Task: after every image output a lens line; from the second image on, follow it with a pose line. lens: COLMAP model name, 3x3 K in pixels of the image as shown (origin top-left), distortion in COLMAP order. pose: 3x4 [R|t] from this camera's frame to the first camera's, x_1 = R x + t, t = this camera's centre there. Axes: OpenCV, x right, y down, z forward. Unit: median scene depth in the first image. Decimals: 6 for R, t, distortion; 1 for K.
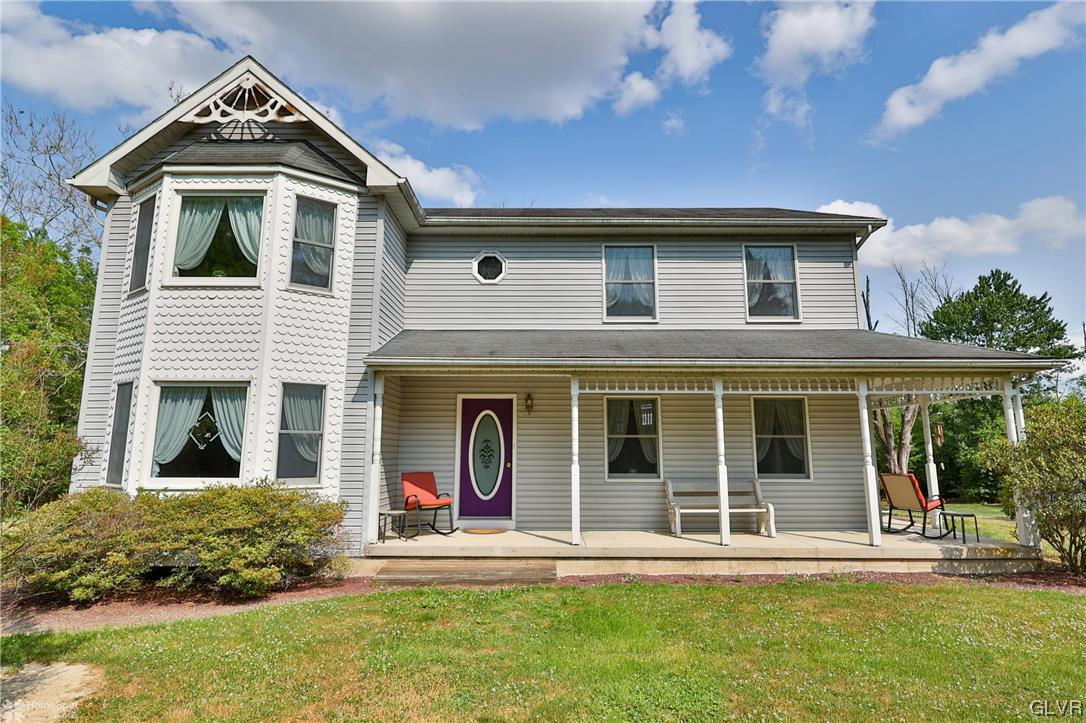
lens RADIAL K [[537.1, 0, 545.7], [0, 537.1, 360.2], [0, 0, 1]] dist [0.000308, 0.000844]
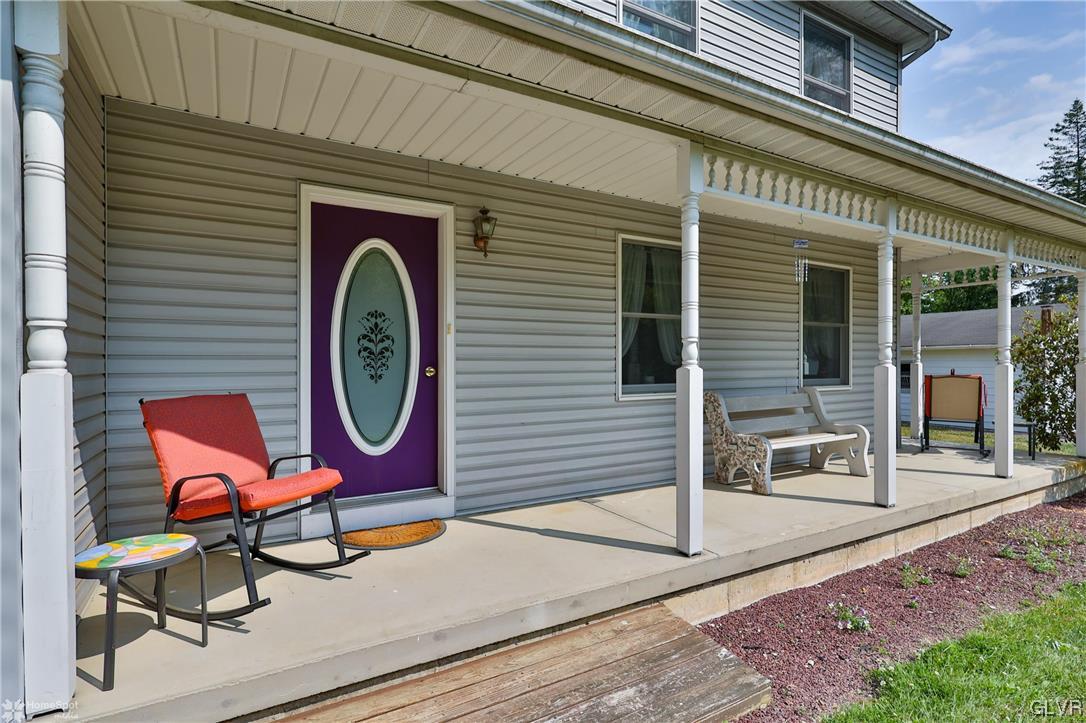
lens RADIAL K [[537.1, 0, 538.3], [0, 537.1, 359.5], [0, 0, 1]] dist [0.000308, 0.000844]
pose [[0.867046, -0.001808, 0.498225, -0.212584], [-0.081678, 0.985949, 0.145719, 0.117844], [-0.491488, -0.167039, 0.854715, 0.602273]]
